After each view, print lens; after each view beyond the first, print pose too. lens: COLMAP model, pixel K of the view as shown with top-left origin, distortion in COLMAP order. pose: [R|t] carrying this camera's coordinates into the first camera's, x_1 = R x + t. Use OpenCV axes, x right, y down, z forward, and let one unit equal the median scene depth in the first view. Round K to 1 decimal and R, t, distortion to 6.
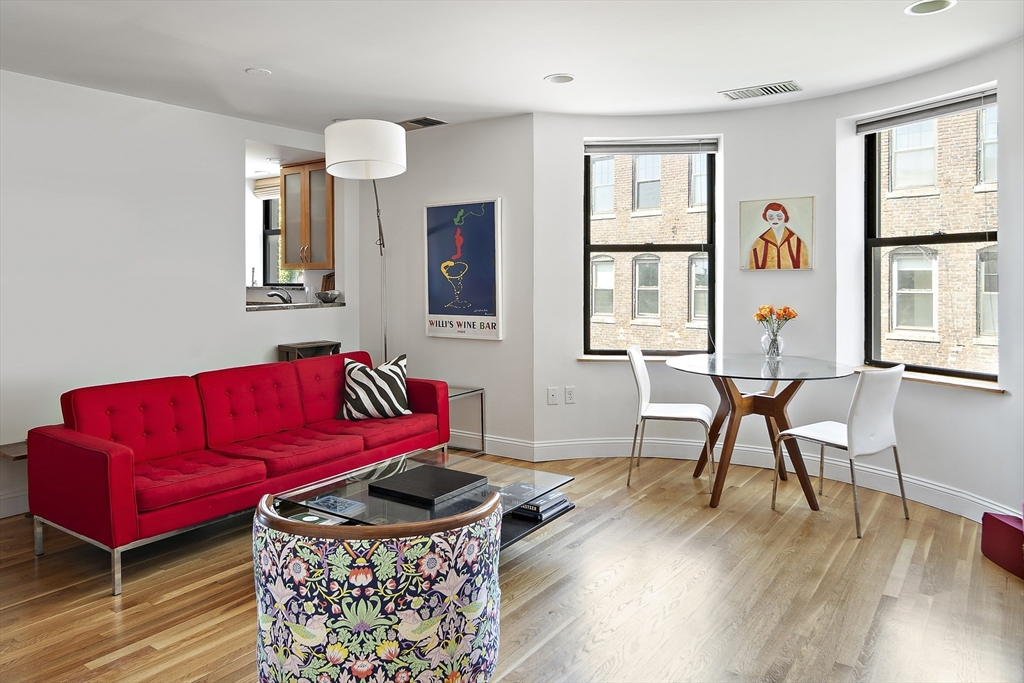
lens RADIAL K [[696.8, 0, 508.7], [0, 696.8, 274.7], [0, 0, 1]] dist [-0.002143, 0.002230]
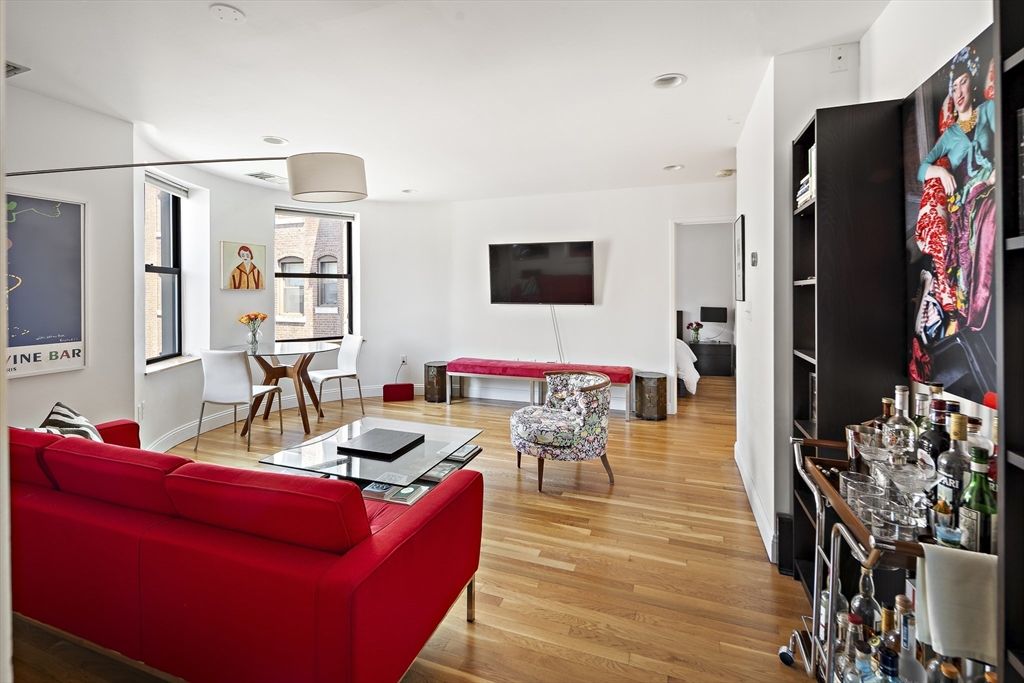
lens RADIAL K [[454.6, 0, 512.2], [0, 454.6, 299.3], [0, 0, 1]] dist [-0.000845, -0.000317]
pose [[-0.262062, -0.010530, 0.964994, -0.748696], [-0.000469, 0.999942, 0.010784, 0.003329], [-0.965051, 0.002373, -0.262052, 0.700206]]
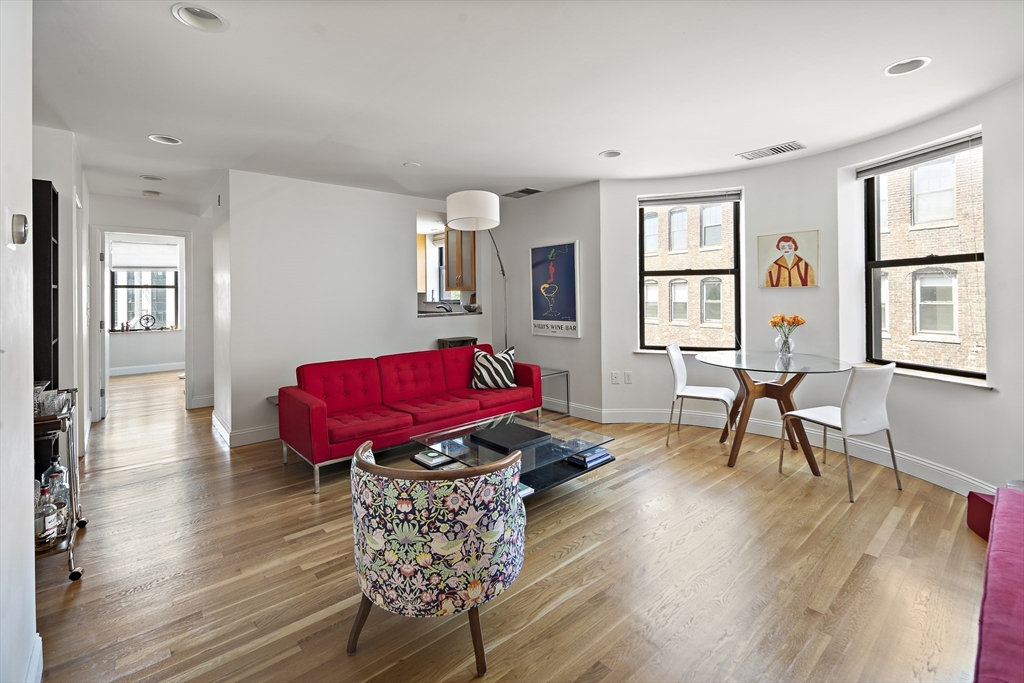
lens RADIAL K [[451.8, 0, 511.5], [0, 451.8, 291.8], [0, 0, 1]] dist [0.004308, -0.004457]
pose [[0.971819, -0.009592, -0.235533, 0.080995], [0.008847, 0.999952, -0.004219, 0.000348], [0.235562, 0.002016, 0.971857, 0.054348]]
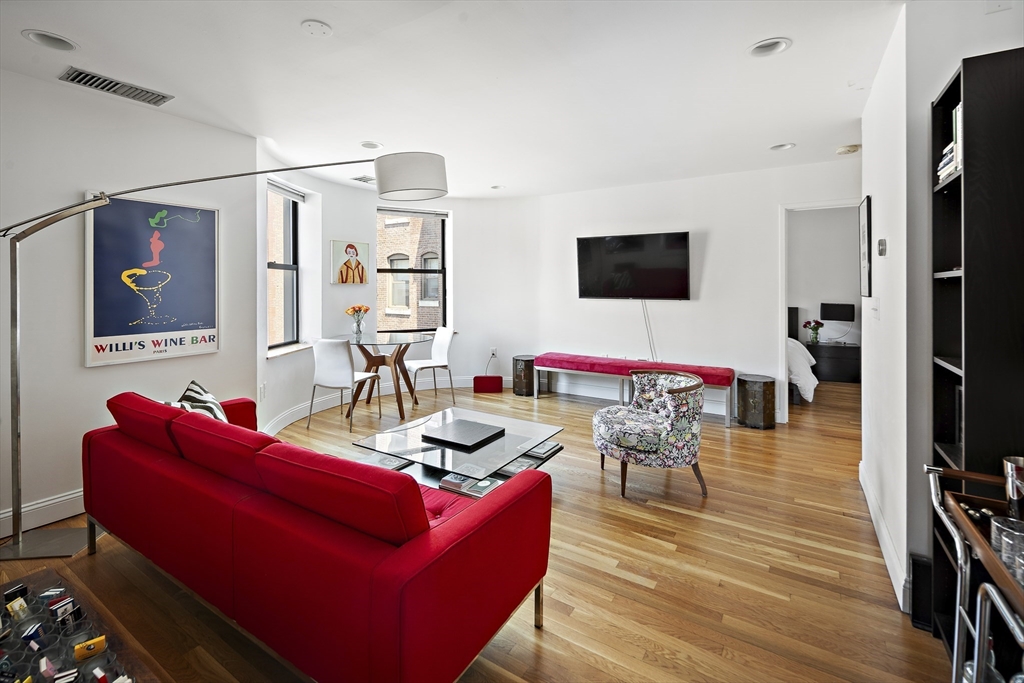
lens RADIAL K [[451.8, 0, 511.5], [0, 451.8, 291.8], [0, 0, 1]] dist [0.004308, -0.004457]
pose [[-0.050752, -0.007188, 0.998685, -0.736448], [-0.001853, 0.999973, 0.007103, 0.003479], [-0.998710, -0.001491, -0.050764, 0.674202]]
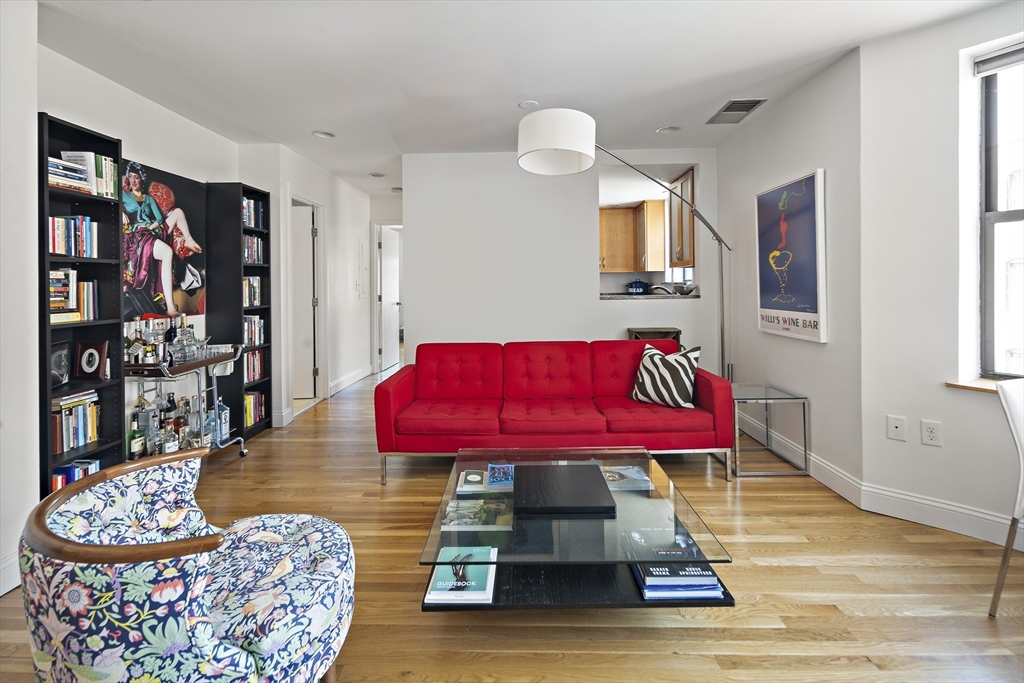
lens RADIAL K [[452.0, 0, 511.1], [0, 452.0, 285.7], [0, 0, 1]] dist [-0.000855, -0.000622]
pose [[0.557006, 0.000473, -0.830508, 0.244191], [0.010176, 0.999921, 0.007394, 0.020949], [0.830446, -0.012569, 0.556957, 0.439891]]
